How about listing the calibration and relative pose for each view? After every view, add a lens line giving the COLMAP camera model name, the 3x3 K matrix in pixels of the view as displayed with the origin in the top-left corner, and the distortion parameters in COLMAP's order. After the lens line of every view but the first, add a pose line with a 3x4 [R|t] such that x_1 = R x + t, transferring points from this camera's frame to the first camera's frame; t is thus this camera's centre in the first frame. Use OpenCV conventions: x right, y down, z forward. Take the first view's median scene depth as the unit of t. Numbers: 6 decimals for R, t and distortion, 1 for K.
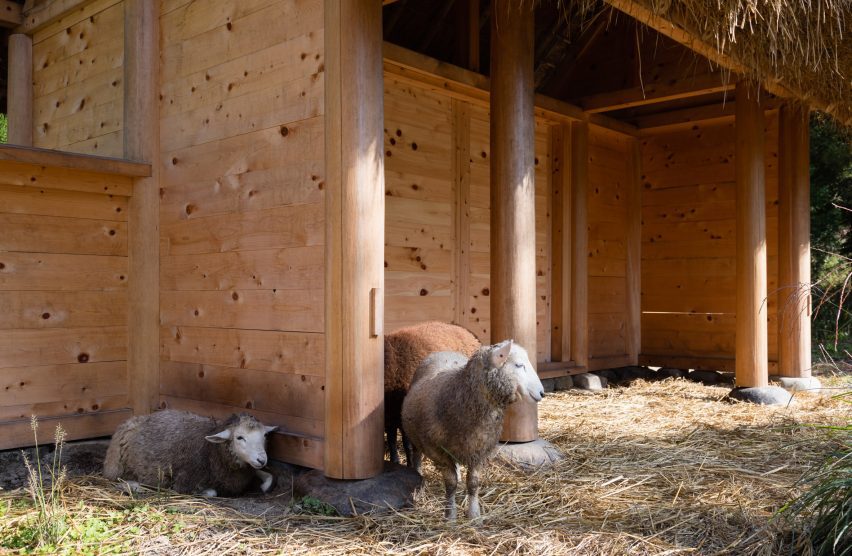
lens RADIAL K [[781.7, 0, 423.1], [0, 781.7, 289.2], [0, 0, 1]] dist [0.004957, 0.004561]
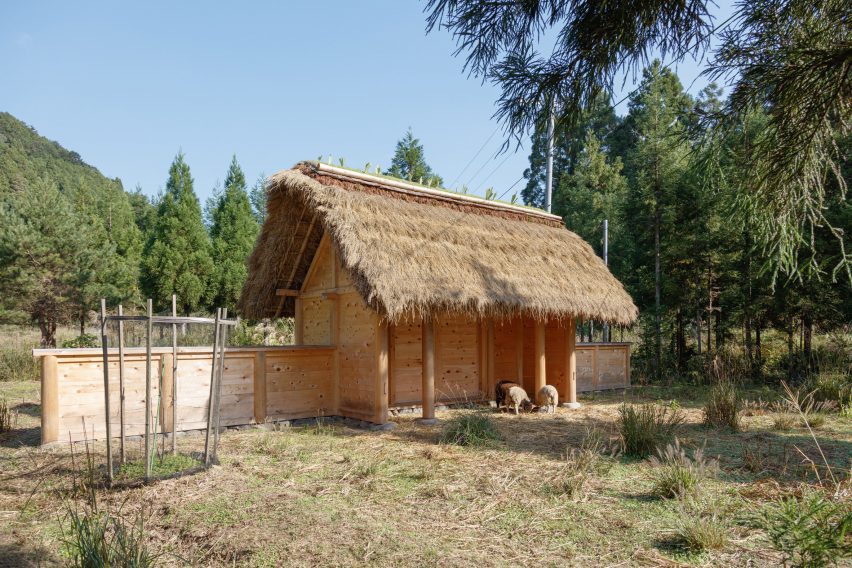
lens RADIAL K [[583.9, 0, 426.6], [0, 583.9, 336.0], [0, 0, 1]] dist [0.044813, -0.002543]
pose [[0.986623, -0.007351, -0.162853, 0.307383], [0.008098, 0.999959, 0.003927, -0.119669], [0.162817, -0.005193, 0.986643, -0.976952]]
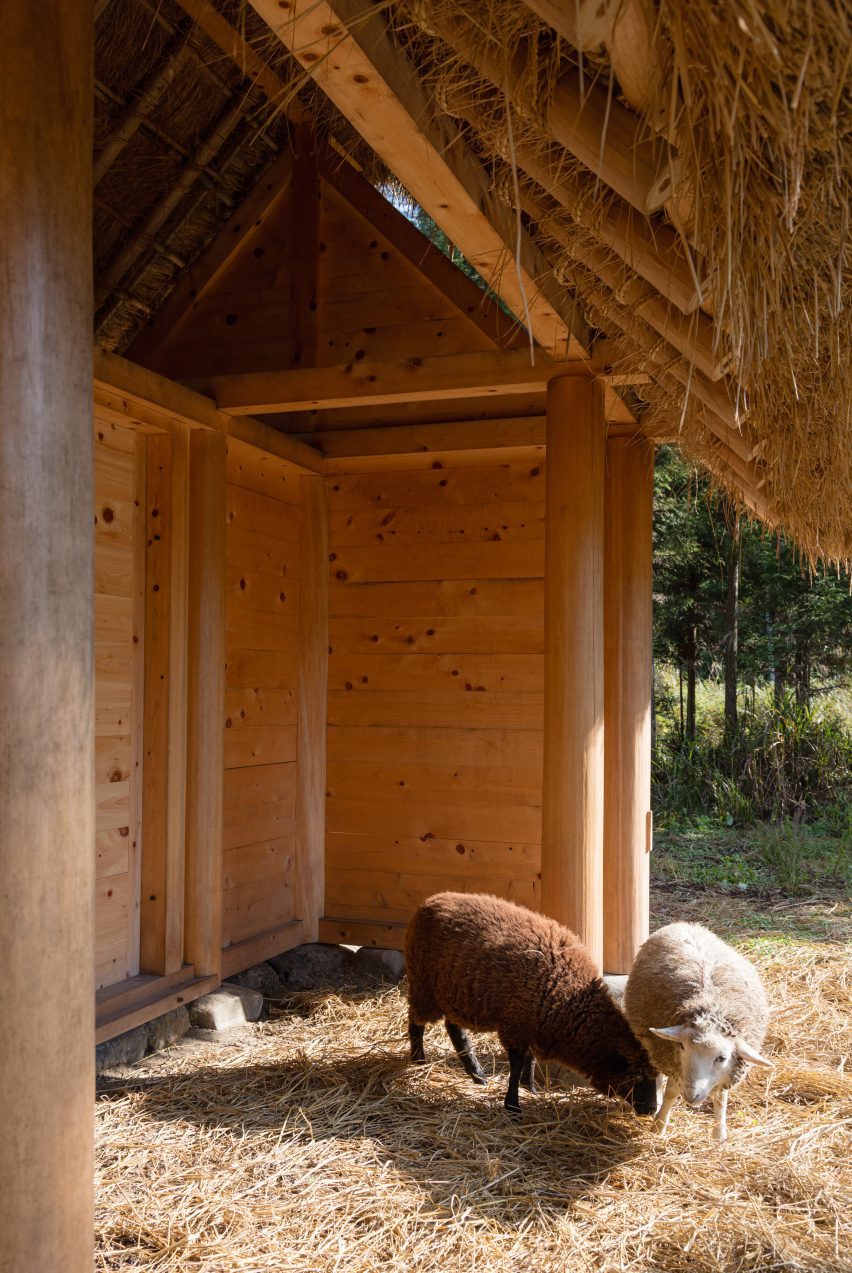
lens RADIAL K [[1182.1, 0, 411.6], [0, 1182.1, 700.0], [0, 0, 1]] dist [0.032606, 0.003871]
pose [[0.924000, 0.005407, 0.382355, 0.048409], [-0.010283, 0.999890, 0.010711, -0.068025], [-0.382255, -0.013829, 0.923953, 0.323418]]
